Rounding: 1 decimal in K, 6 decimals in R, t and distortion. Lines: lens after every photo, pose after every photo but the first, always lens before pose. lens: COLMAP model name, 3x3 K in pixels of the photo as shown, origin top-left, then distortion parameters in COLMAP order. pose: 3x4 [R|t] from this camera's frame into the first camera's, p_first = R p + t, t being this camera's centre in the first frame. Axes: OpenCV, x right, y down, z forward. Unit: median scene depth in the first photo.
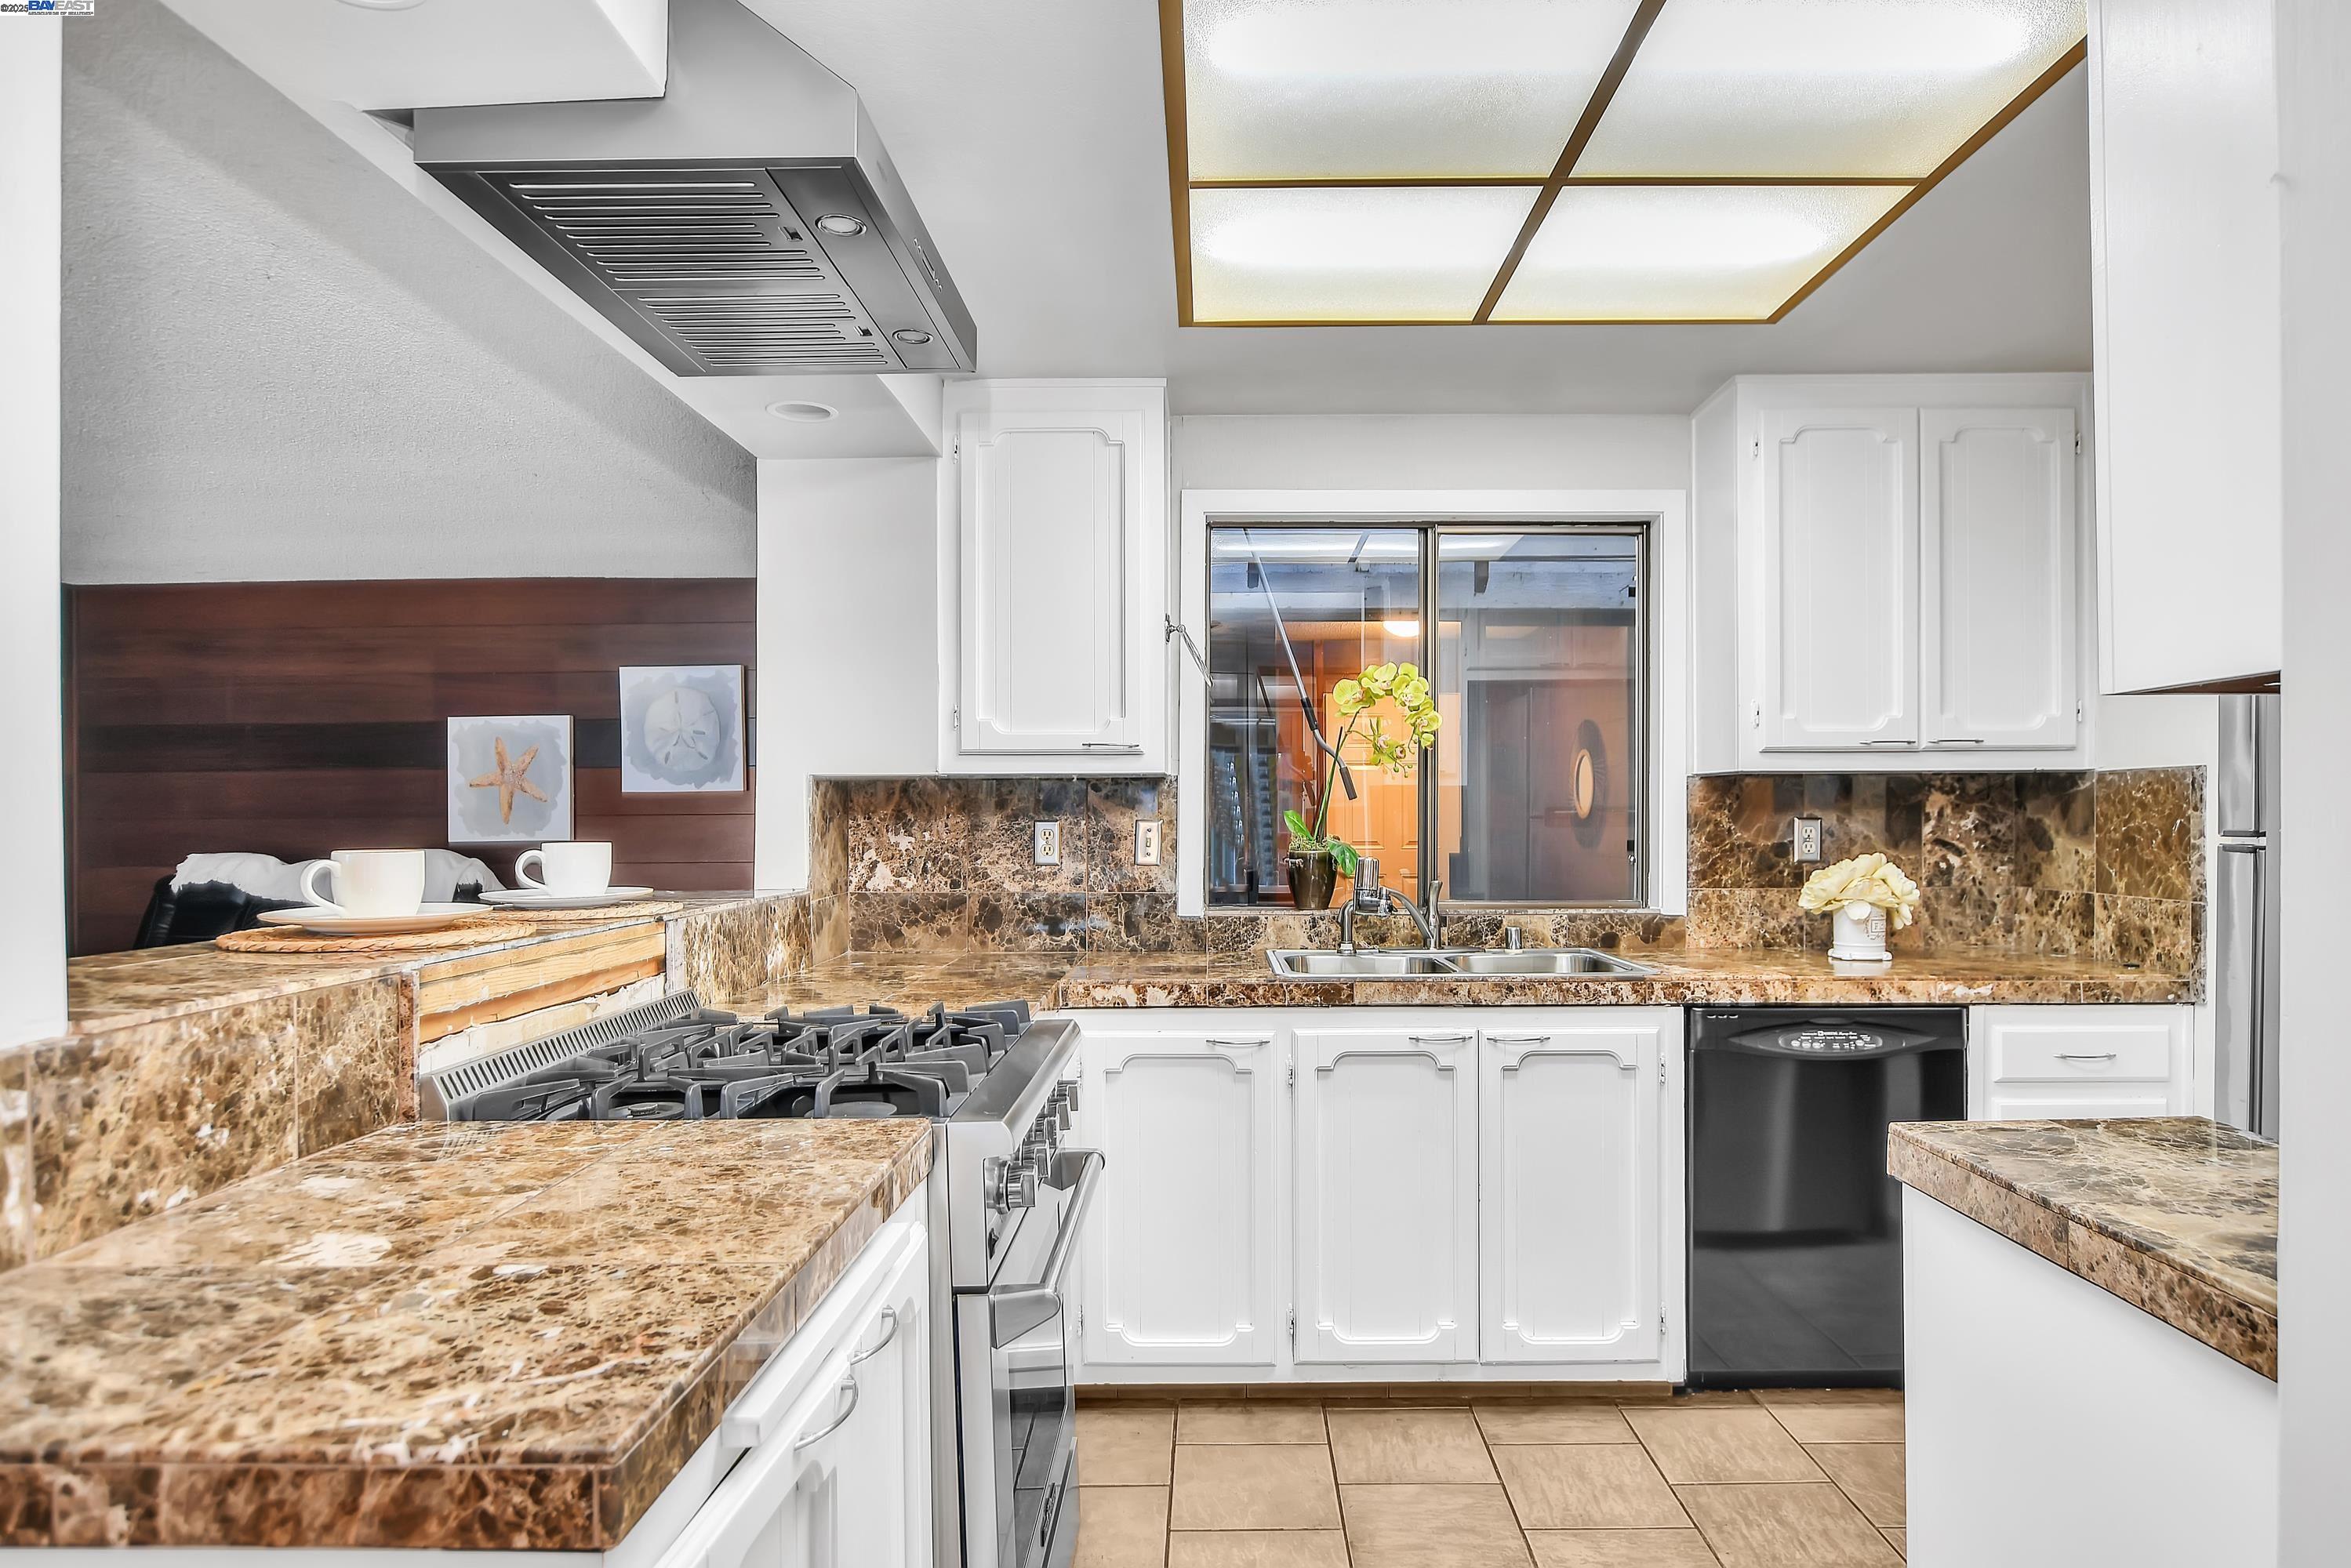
lens RADIAL K [[1328.5, 0, 1212.3], [0, 1328.5, 820.3], [0, 0, 1]] dist [-0.018420, 0.001031]
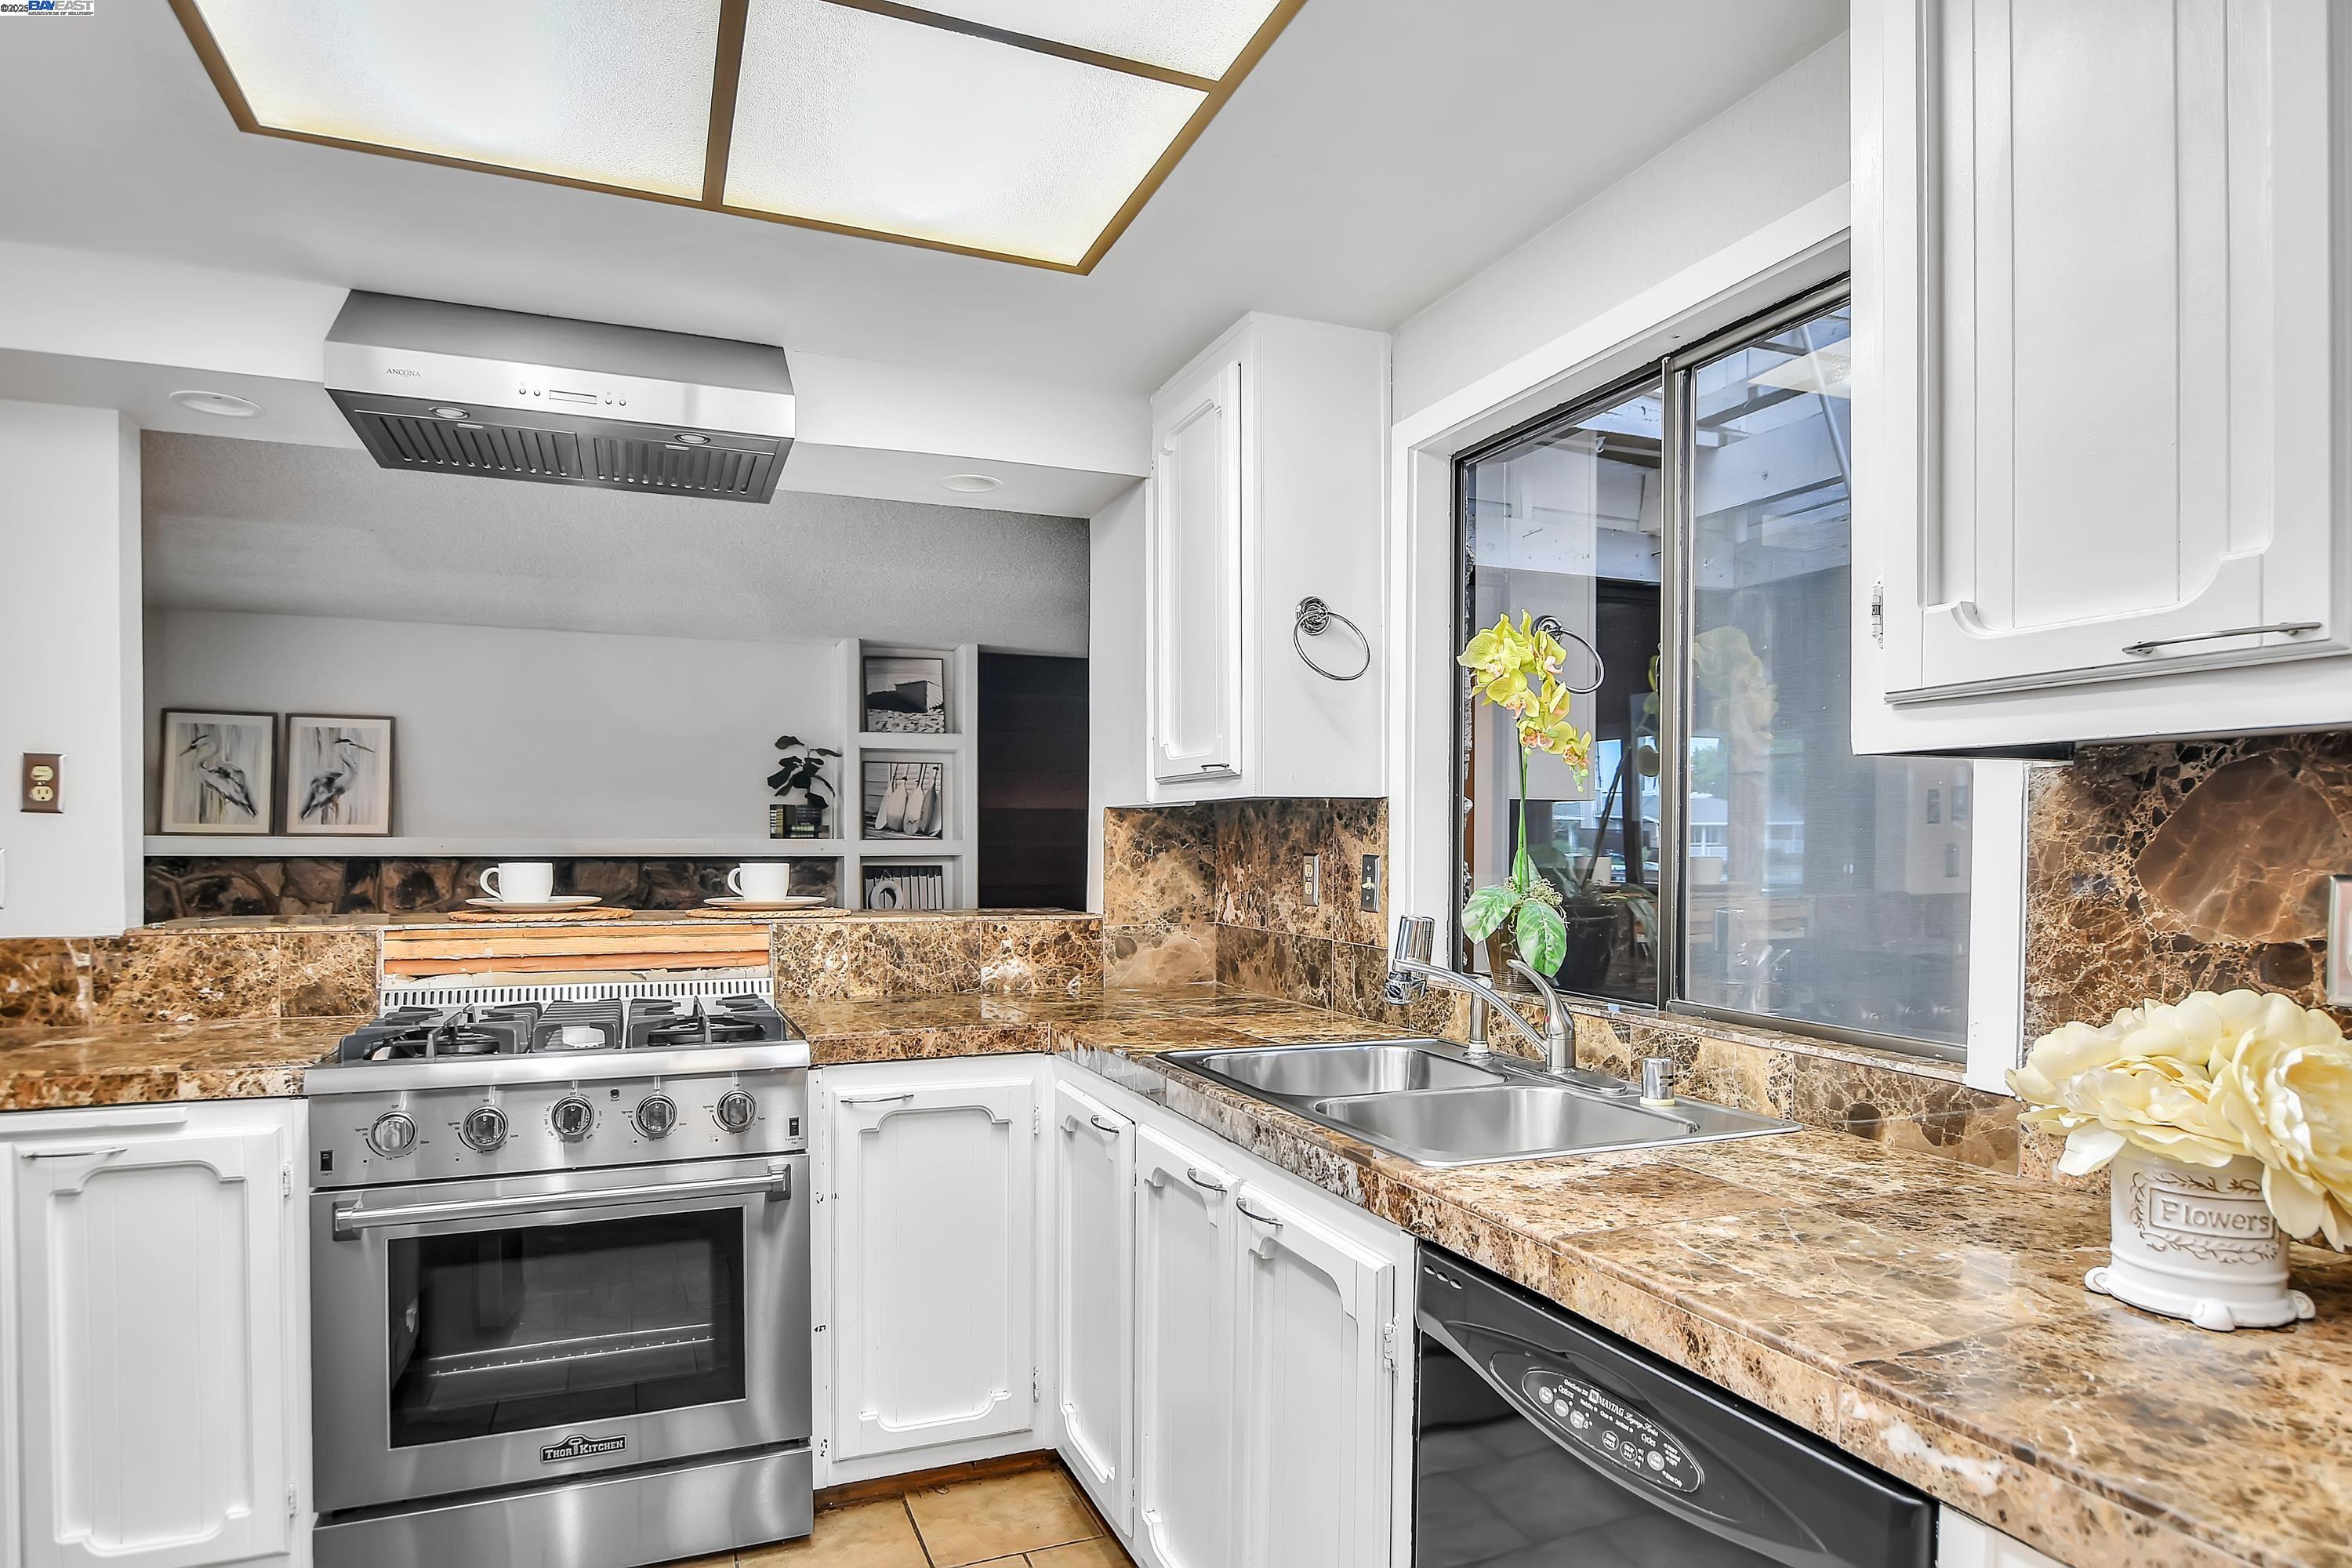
lens RADIAL K [[1329.2, 0, 1204.5], [0, 1329.2, 861.7], [0, 0, 1]] dist [-0.018420, 0.001031]
pose [[0.384531, 0.019162, -0.922913, 0.648628], [-0.010531, 0.999811, 0.016371, -0.007790], [0.923052, 0.003424, 0.384660, 0.601636]]
